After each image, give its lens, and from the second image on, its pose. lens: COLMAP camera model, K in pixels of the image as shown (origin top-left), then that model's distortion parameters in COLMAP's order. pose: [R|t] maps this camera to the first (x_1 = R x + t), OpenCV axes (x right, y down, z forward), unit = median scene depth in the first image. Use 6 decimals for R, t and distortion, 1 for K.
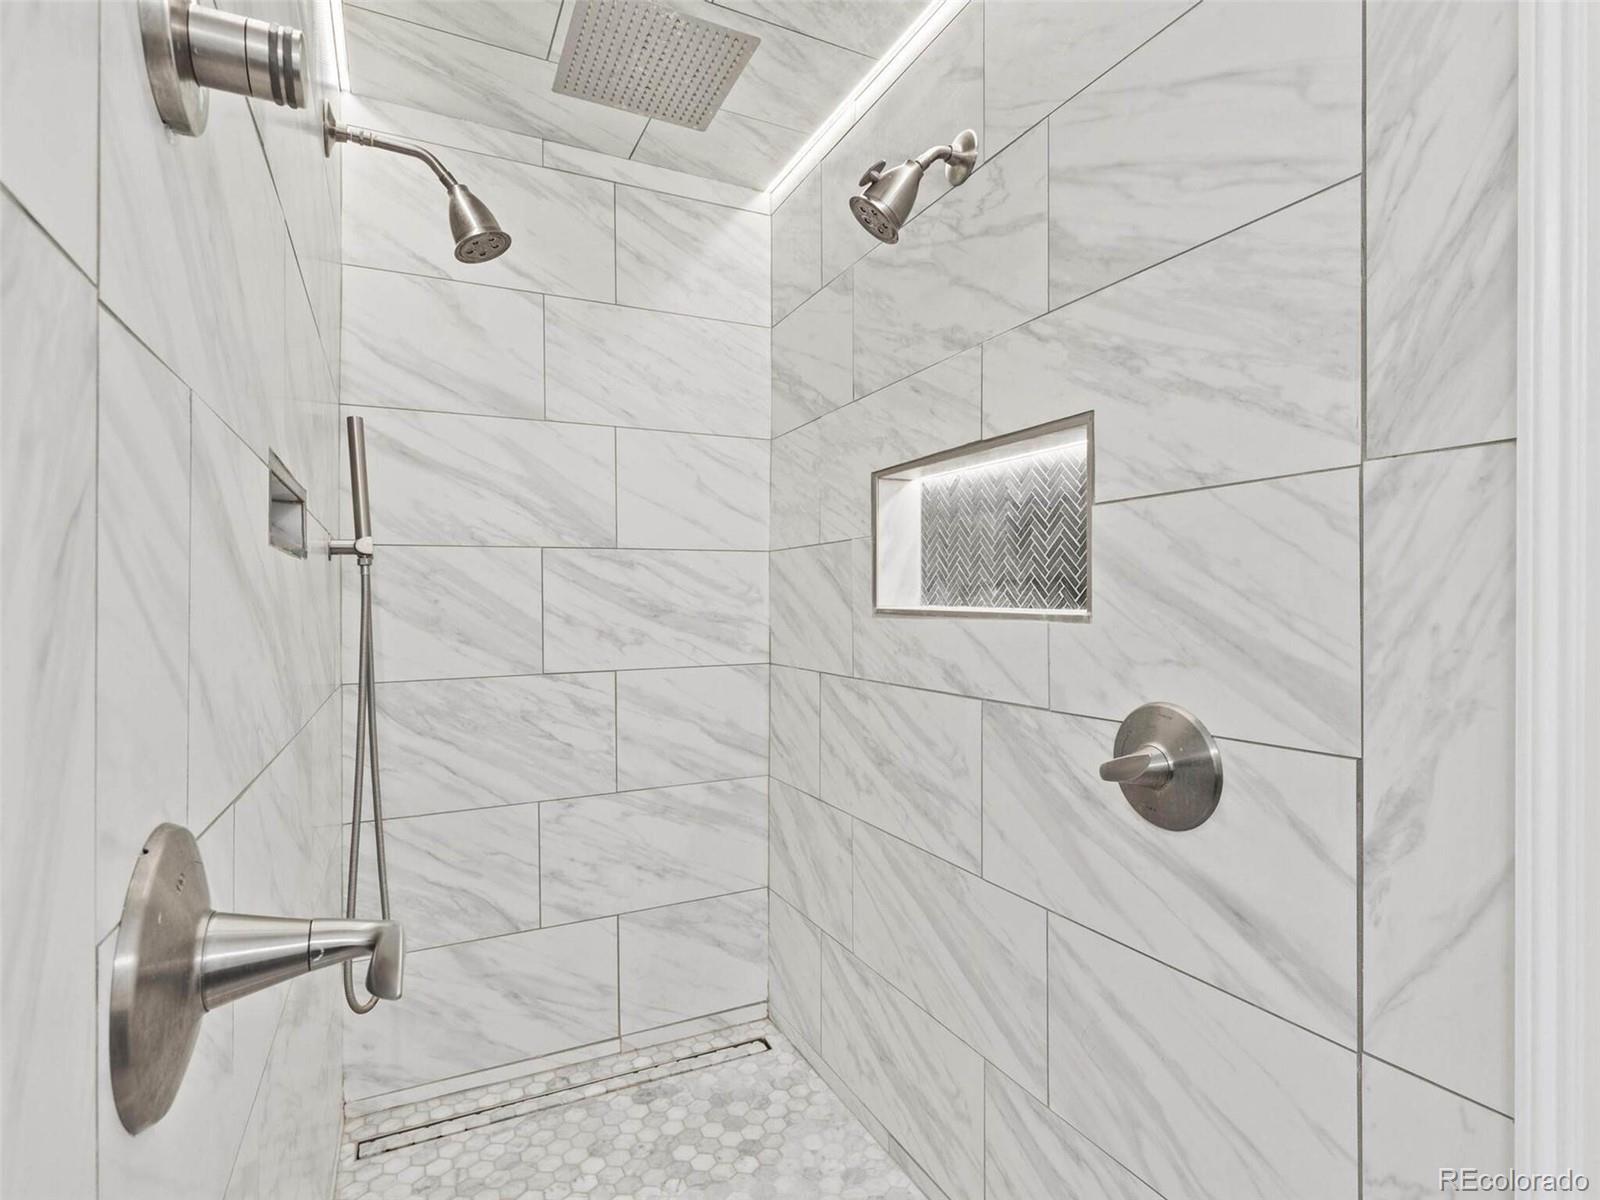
lens RADIAL K [[812.8, 0, 798.2], [0, 812.8, 598.4], [0, 0, 1]] dist [0.005320, -0.000775]
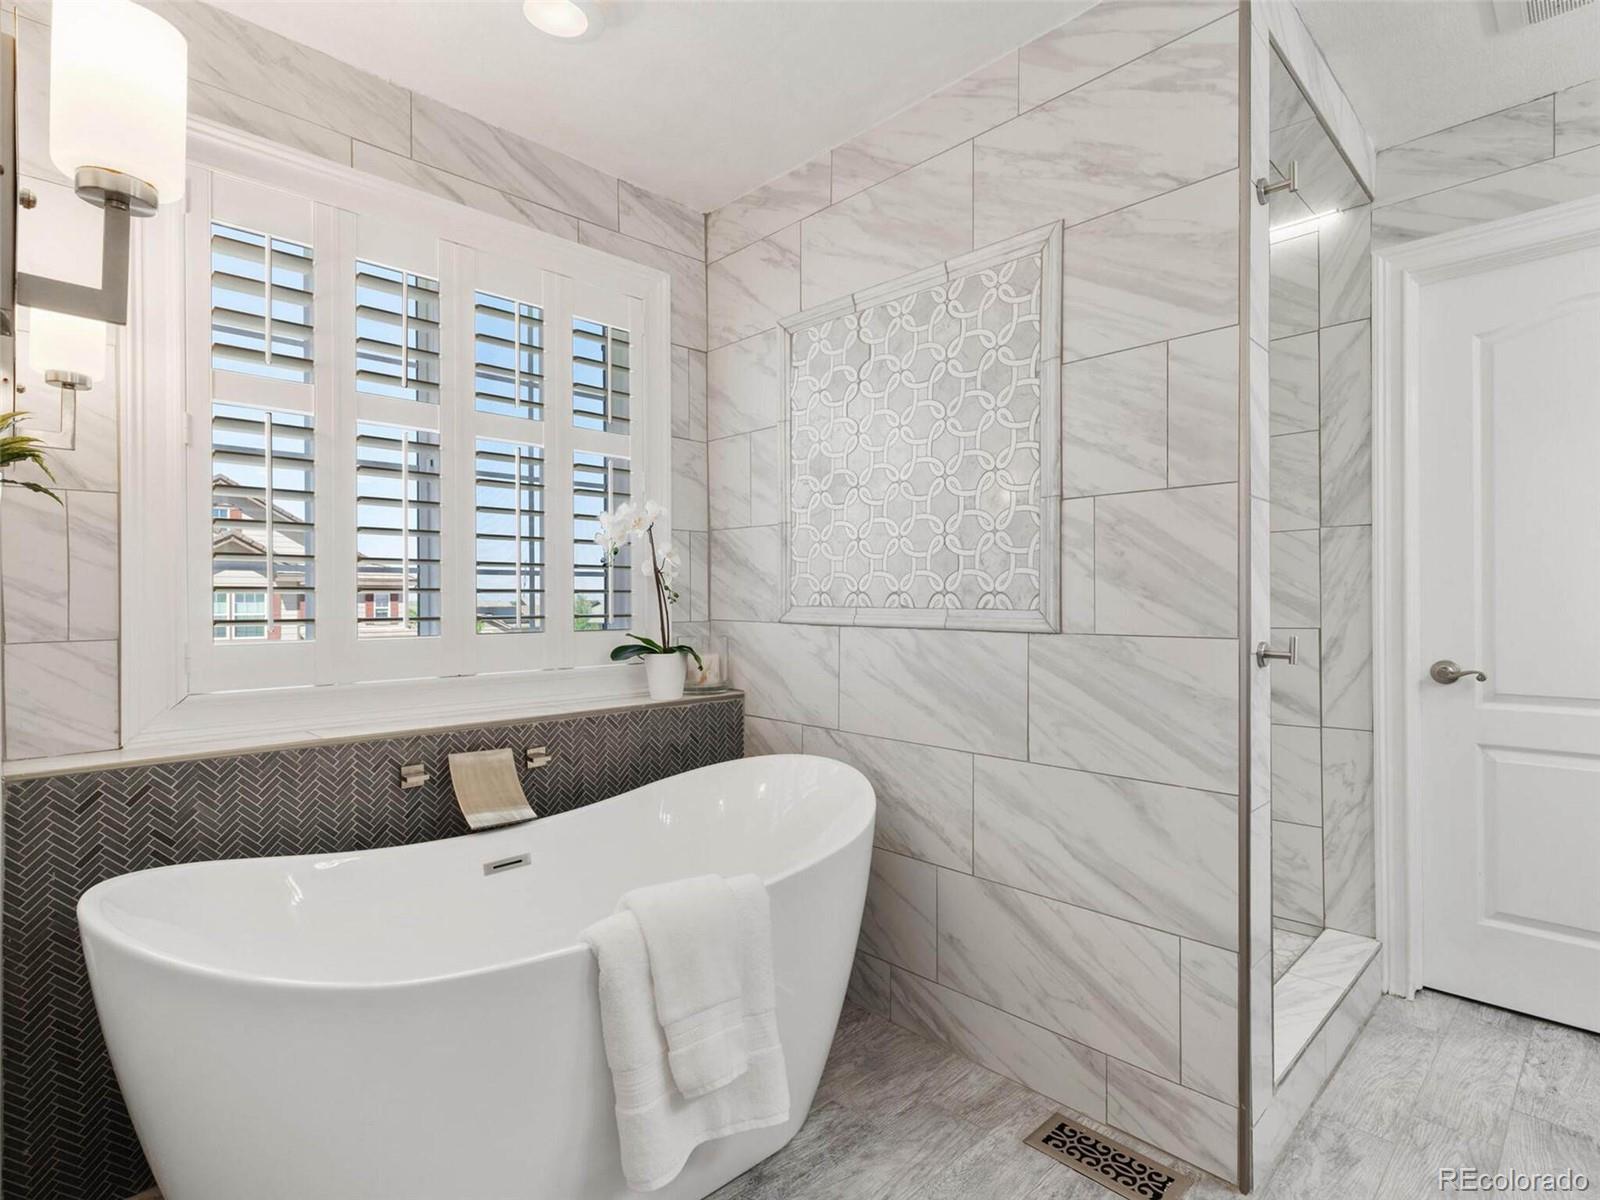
lens RADIAL K [[812.8, 0, 801.5], [0, 812.8, 600.6], [0, 0, 1]] dist [0.005320, -0.000775]
pose [[0.948379, -0.001801, 0.317134, -2.110328], [0.002854, 0.999992, -0.002855, 0.103561], [-0.317127, 0.003613, 0.948376, -1.251002]]
